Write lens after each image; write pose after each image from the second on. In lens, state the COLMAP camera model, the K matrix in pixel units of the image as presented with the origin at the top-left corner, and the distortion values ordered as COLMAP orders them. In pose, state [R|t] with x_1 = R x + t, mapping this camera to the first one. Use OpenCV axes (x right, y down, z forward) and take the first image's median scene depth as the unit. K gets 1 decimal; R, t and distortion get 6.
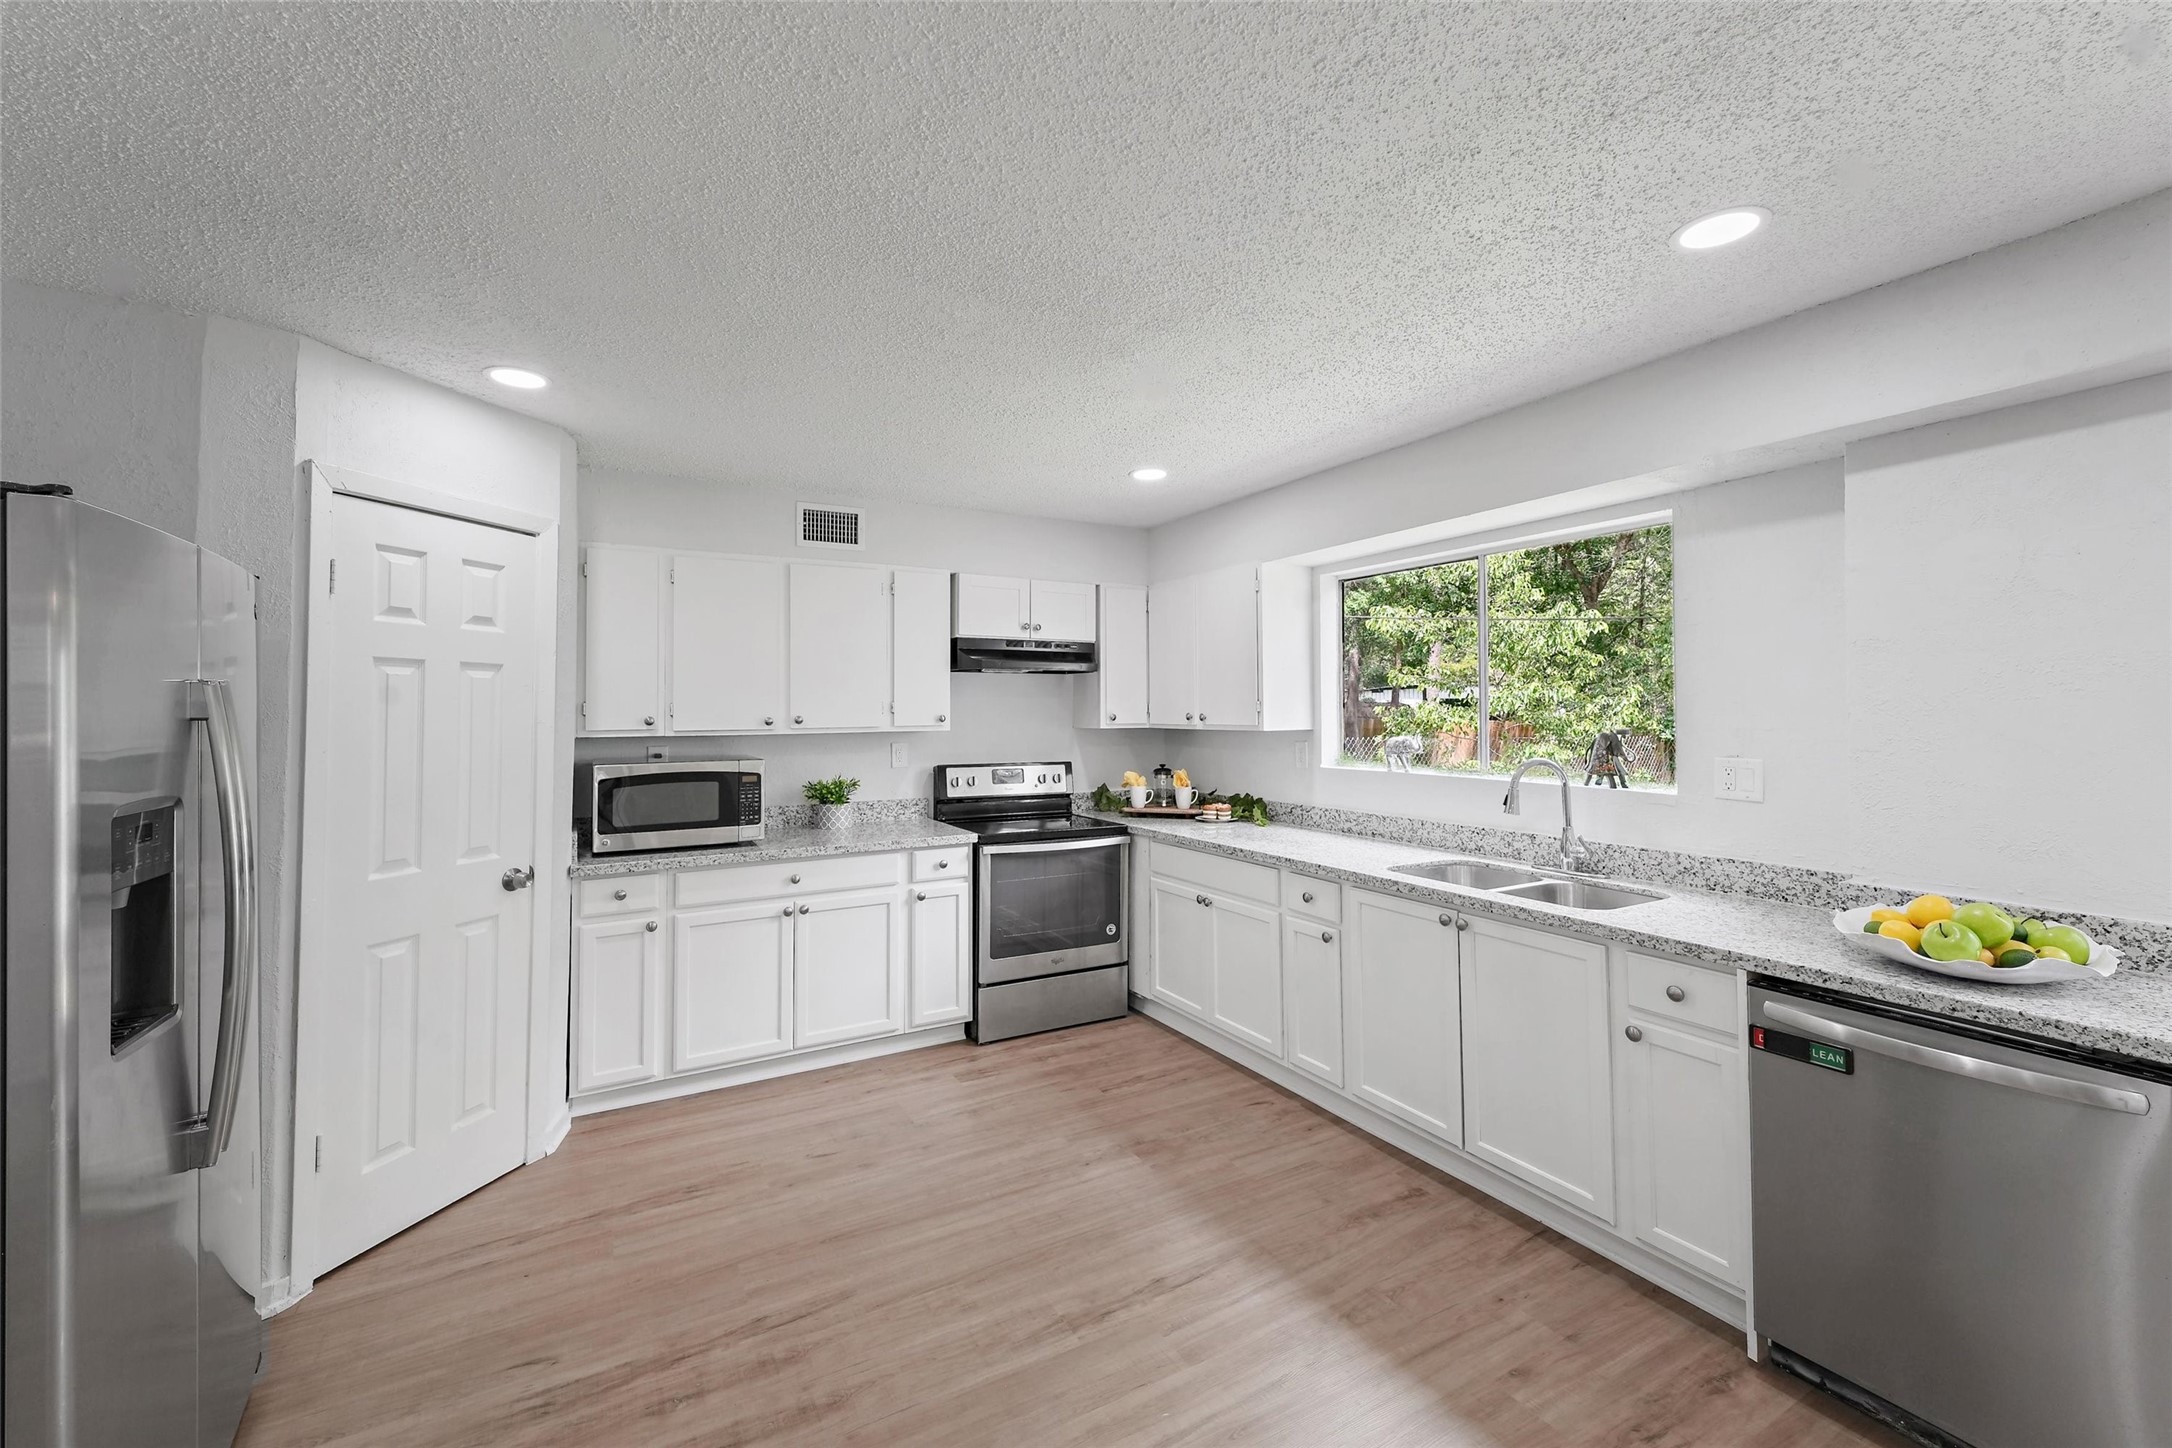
lens RADIAL K [[887.5, 0, 1076.0], [0, 887.5, 682.2], [0, 0, 1]] dist [0.000651, -0.000032]
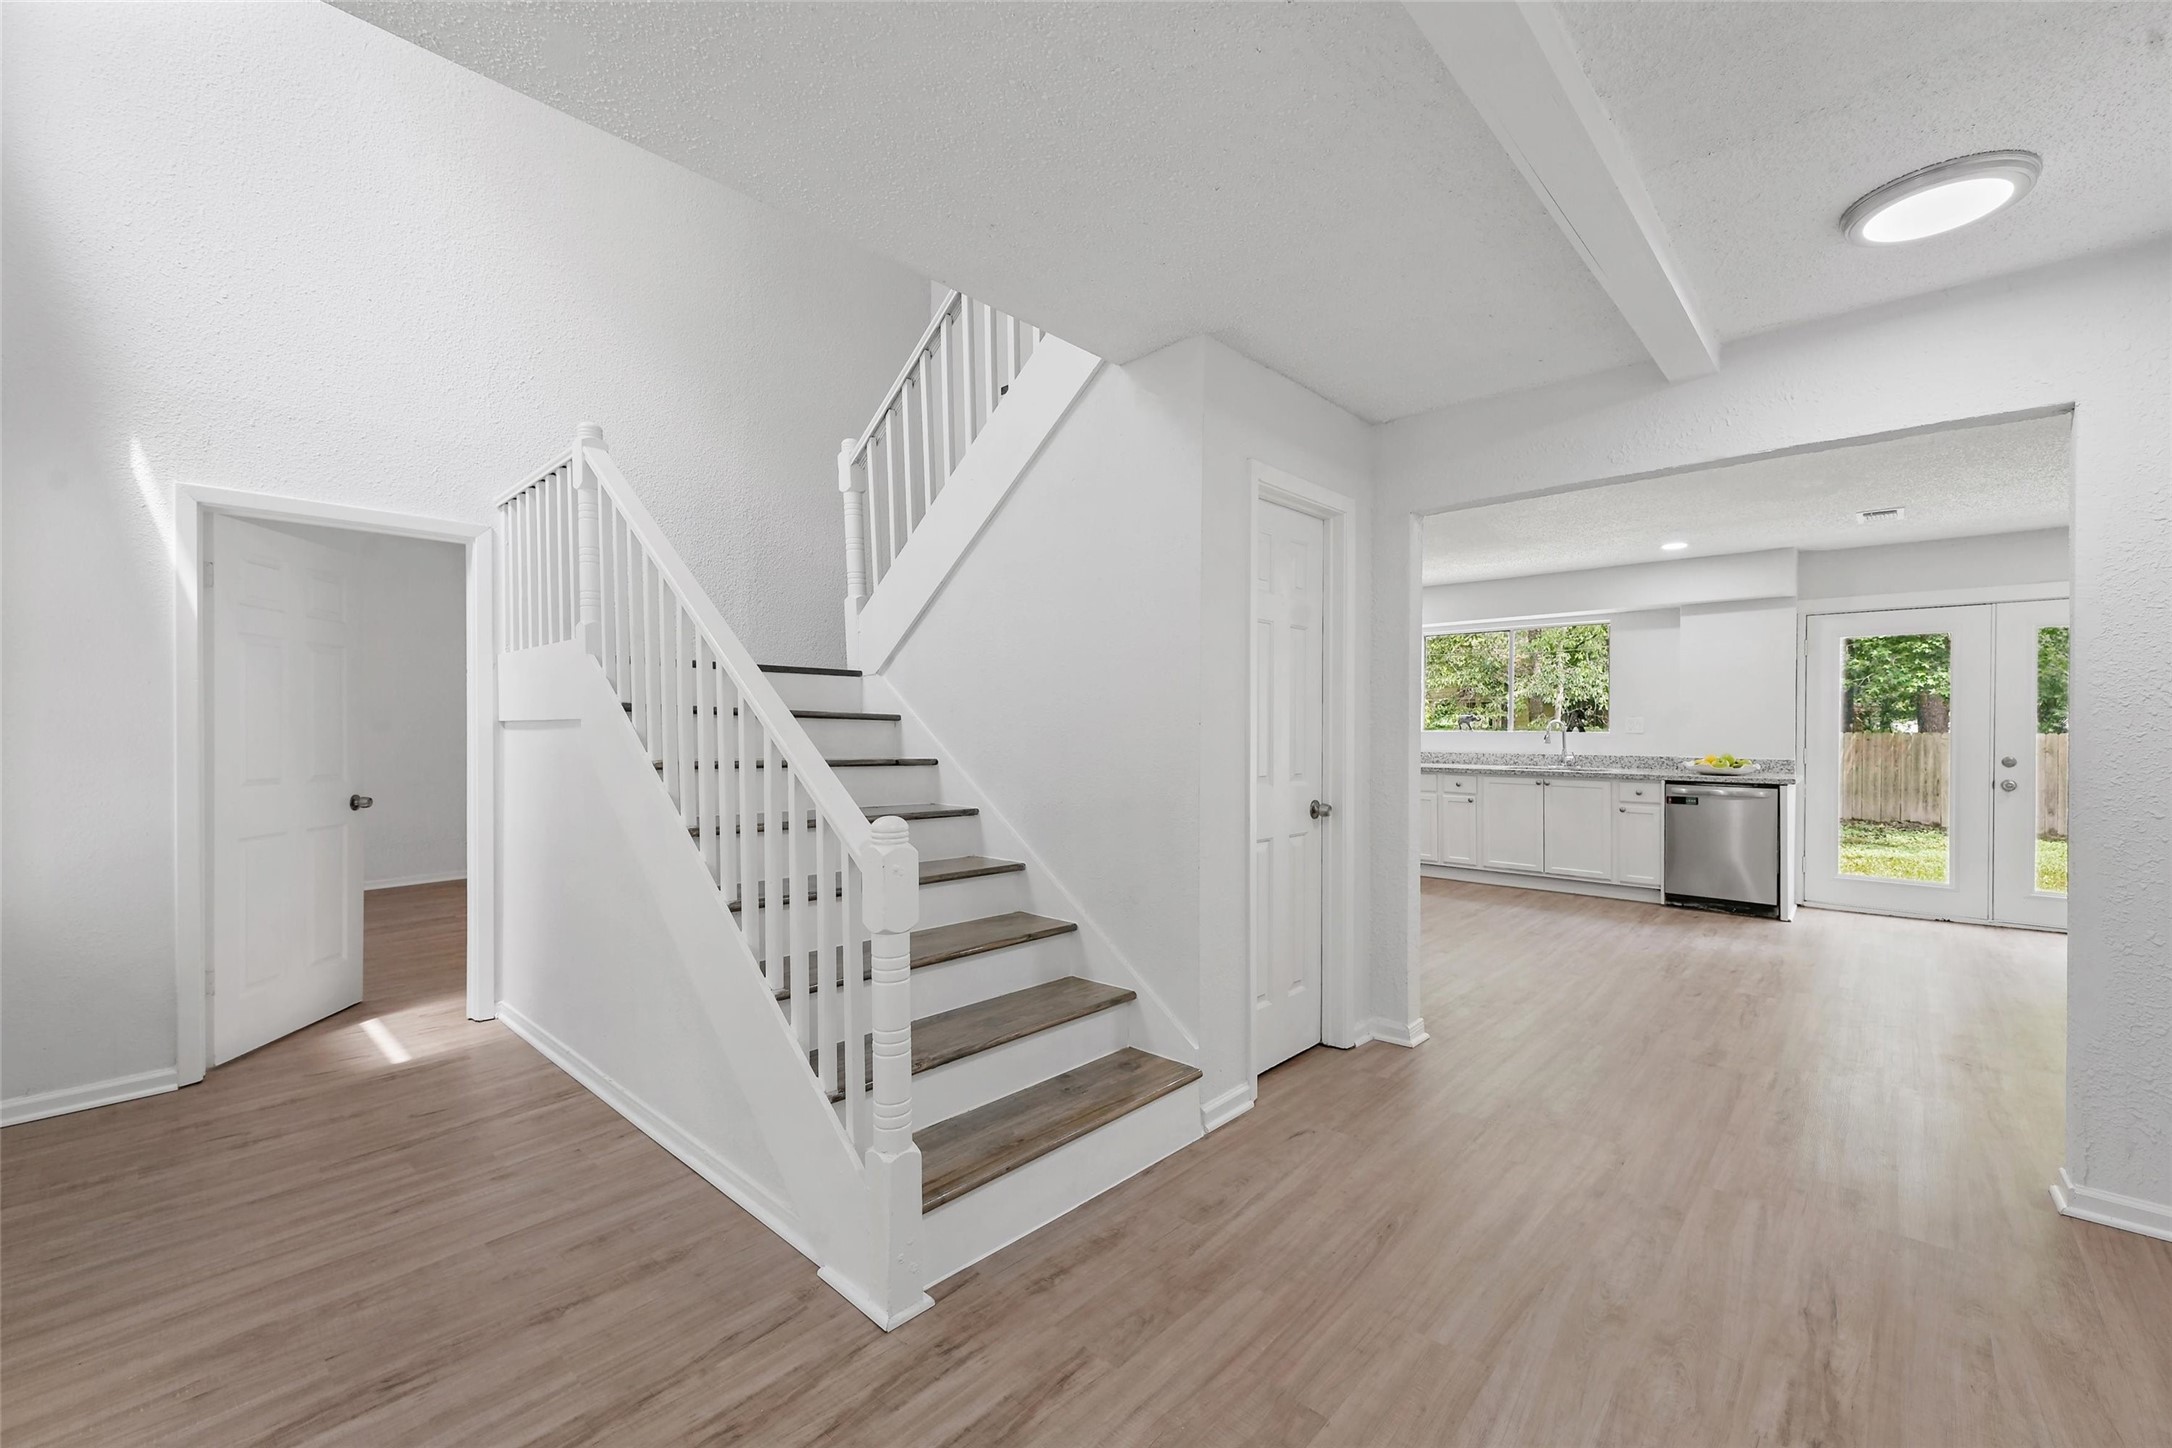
lens RADIAL K [[887.5, 0, 1087.9], [0, 887.5, 729.1], [0, 0, 1]] dist [0.000651, -0.000032]
pose [[0.950402, 0.005291, 0.310980, -1.985757], [-0.016393, 0.999318, 0.033095, 0.073831], [-0.310593, -0.036551, 0.949840, -1.224324]]
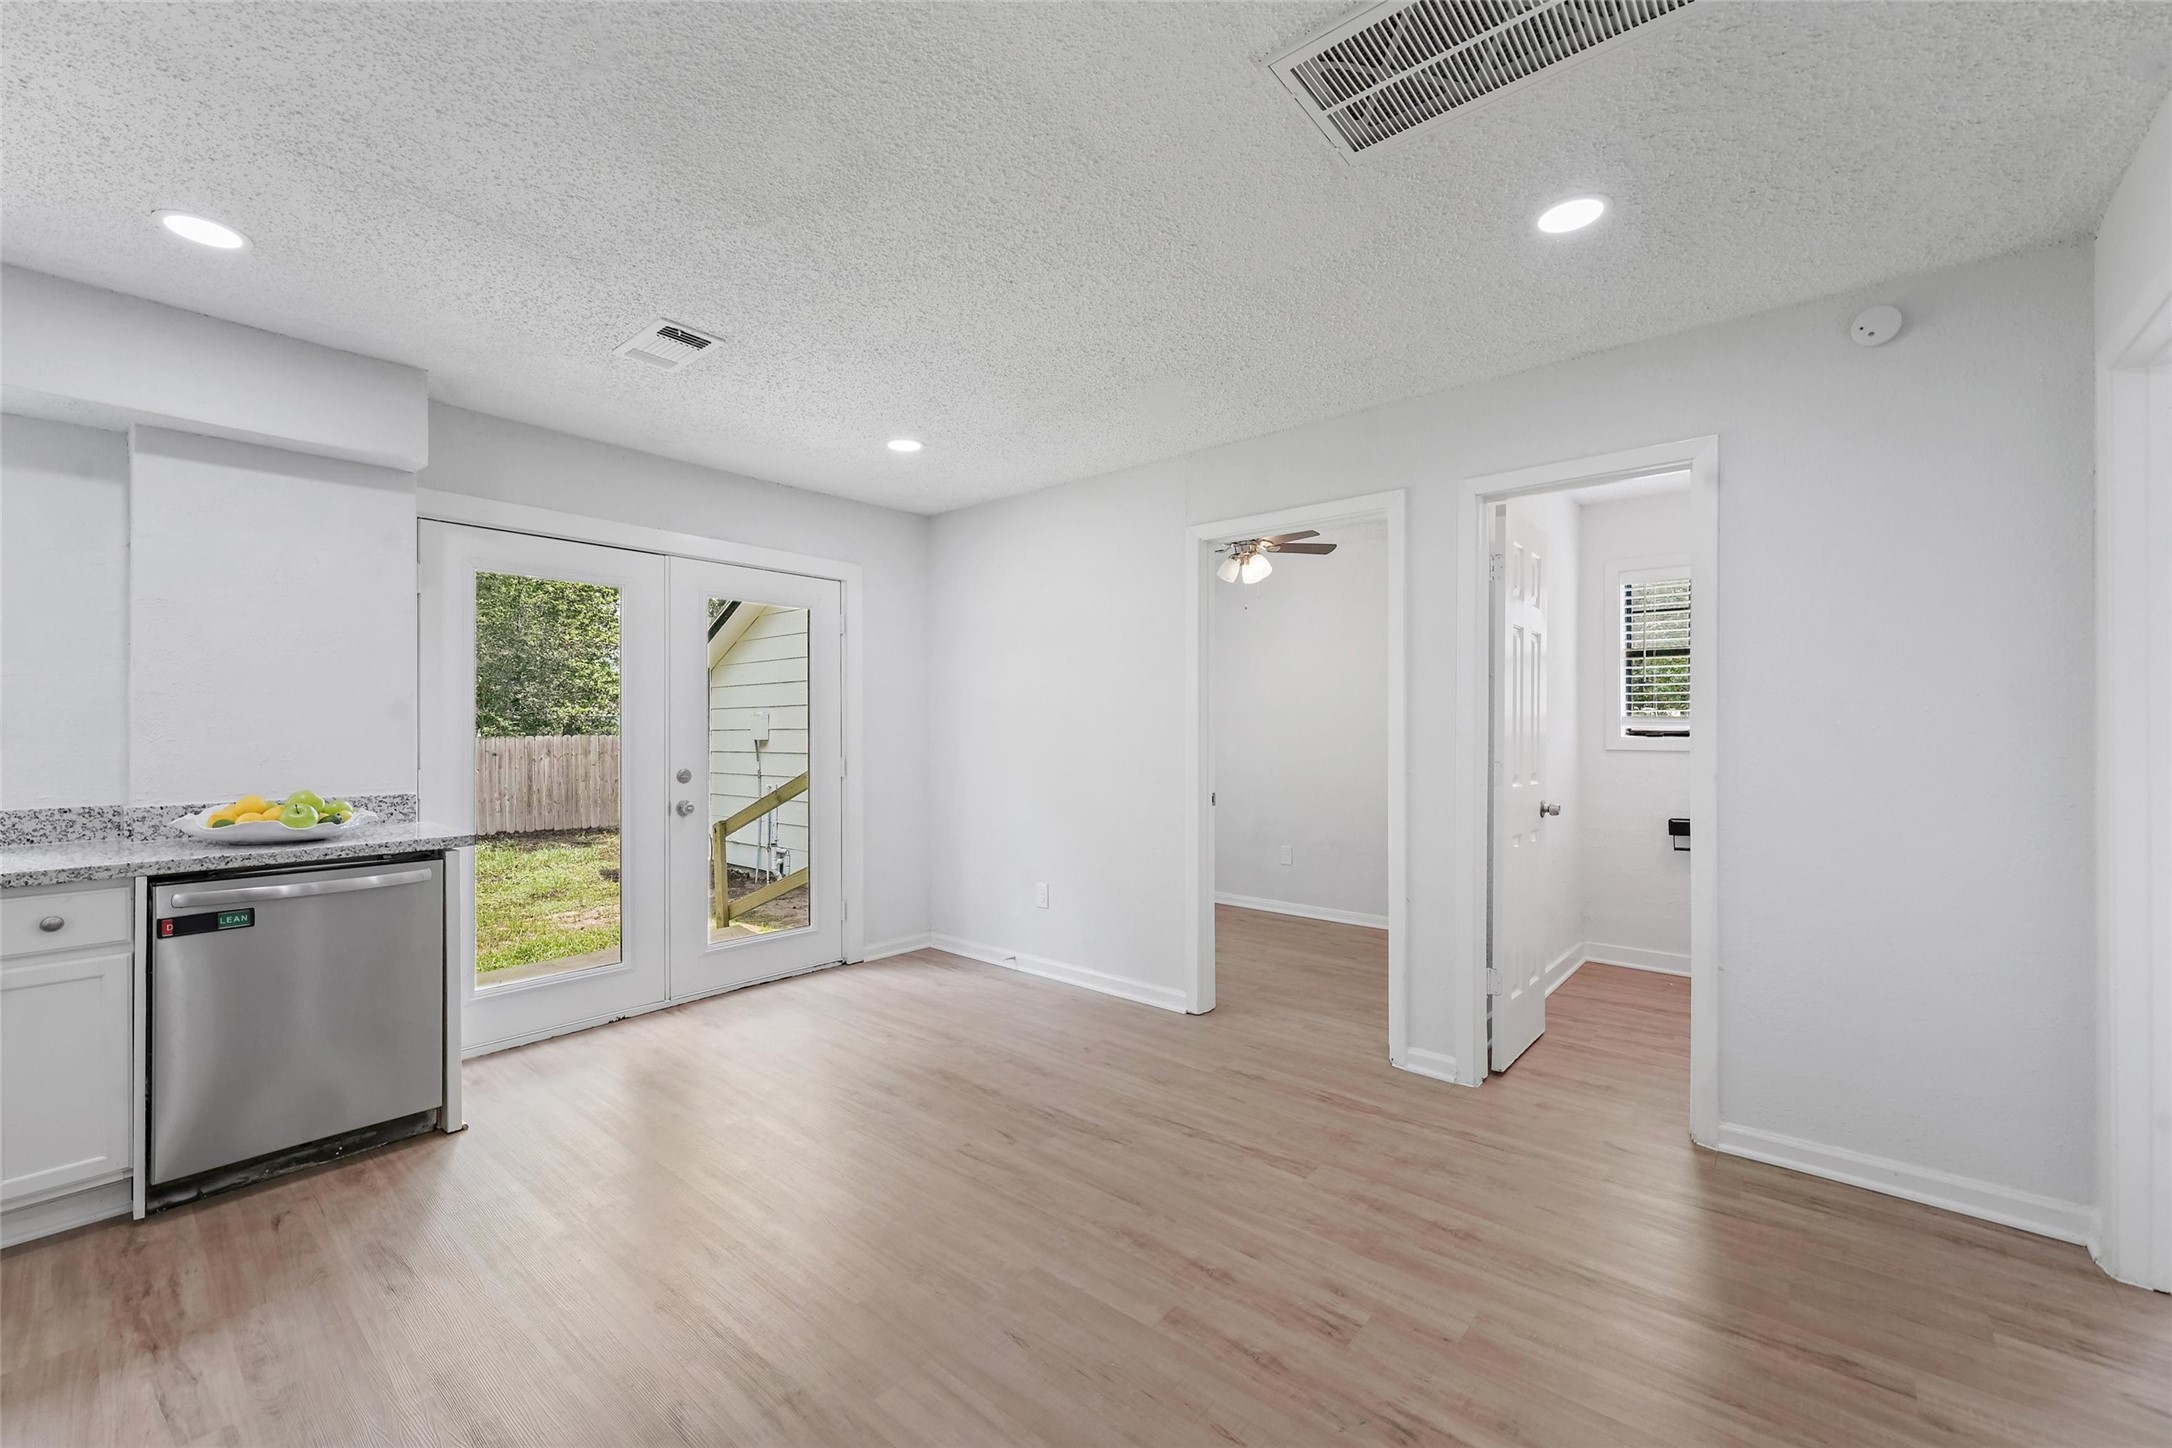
lens RADIAL K [[887.5, 0, 1083.1], [0, 887.5, 716.2], [0, 0, 1]] dist [0.000651, -0.000032]
pose [[-0.350325, 0.018251, 0.936450, -0.678257], [-0.024847, 0.999277, -0.028770, 0.117465], [-0.936299, -0.033347, -0.349618, 0.271465]]
